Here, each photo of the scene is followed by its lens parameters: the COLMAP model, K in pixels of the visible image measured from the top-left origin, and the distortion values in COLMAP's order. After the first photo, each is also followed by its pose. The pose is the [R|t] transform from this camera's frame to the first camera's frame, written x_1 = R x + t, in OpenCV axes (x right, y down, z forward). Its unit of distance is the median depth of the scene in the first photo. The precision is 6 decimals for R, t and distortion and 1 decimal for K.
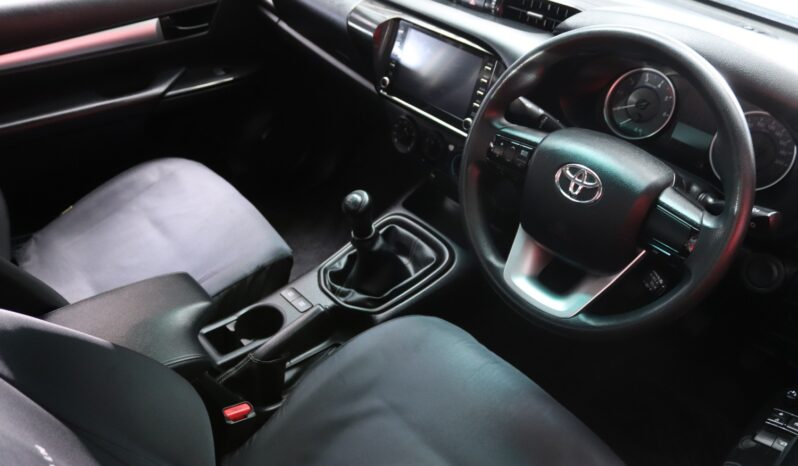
lens RADIAL K [[648.7, 0, 399.0], [0, 648.7, 233.0], [0, 0, 1]] dist [-0.044446, 0.008291]
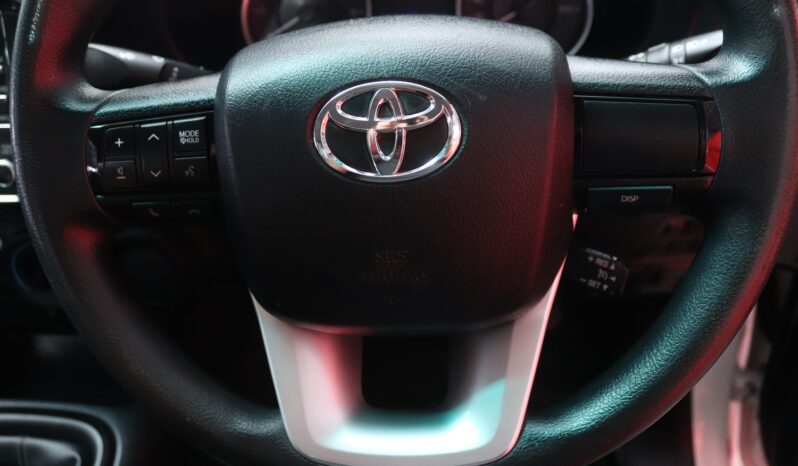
lens RADIAL K [[648.7, 0, 399.0], [0, 648.7, 233.0], [0, 0, 1]] dist [-0.044446, 0.008291]
pose [[0.711048, -0.429230, 0.556931, 0.033427], [0.475165, 0.877158, 0.069375, -0.029652], [-0.518294, 0.215305, 0.827656, 0.444067]]
